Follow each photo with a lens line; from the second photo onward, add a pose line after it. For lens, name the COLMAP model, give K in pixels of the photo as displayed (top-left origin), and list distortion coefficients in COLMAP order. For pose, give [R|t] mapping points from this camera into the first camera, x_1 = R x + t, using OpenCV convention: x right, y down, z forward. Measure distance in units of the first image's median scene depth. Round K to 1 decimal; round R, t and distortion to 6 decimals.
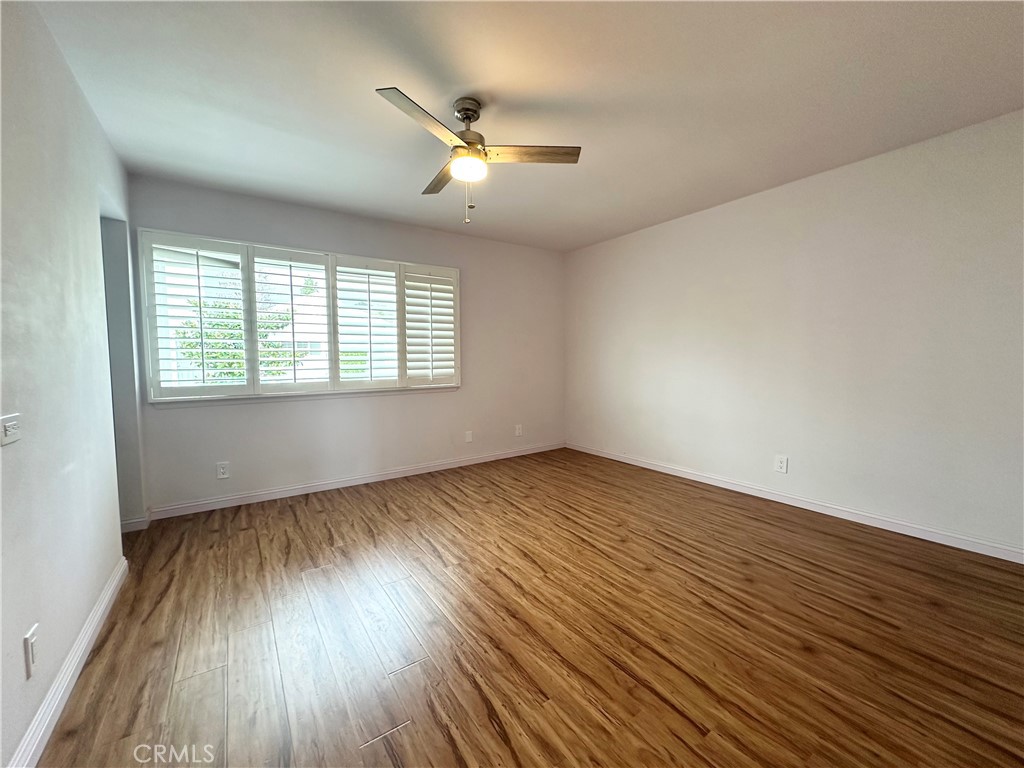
lens RADIAL K [[406.7, 0, 517.8], [0, 406.7, 378.7], [0, 0, 1]] dist [-0.004424, 0.000445]
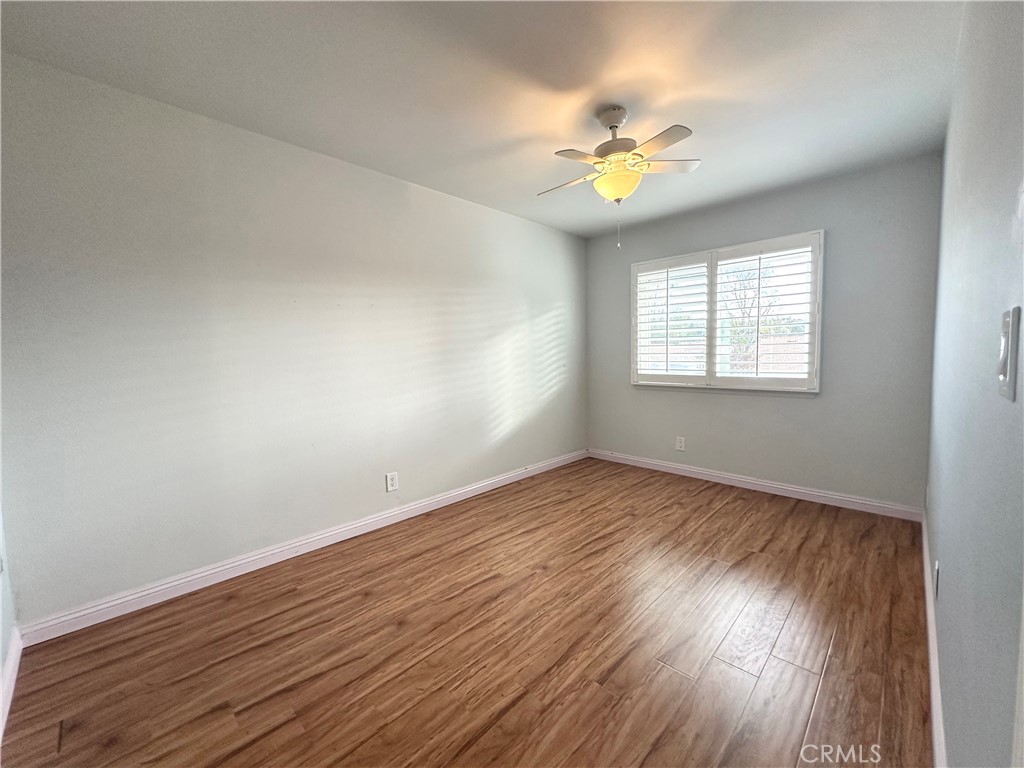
lens RADIAL K [[406.7, 0, 515.8], [0, 406.7, 383.2], [0, 0, 1]] dist [-0.004424, 0.000445]
pose [[0.210310, 0.073839, -0.974842, 0.420175], [-0.049212, 0.996679, 0.064876, -0.016429], [0.976395, 0.034330, 0.213245, 0.309391]]
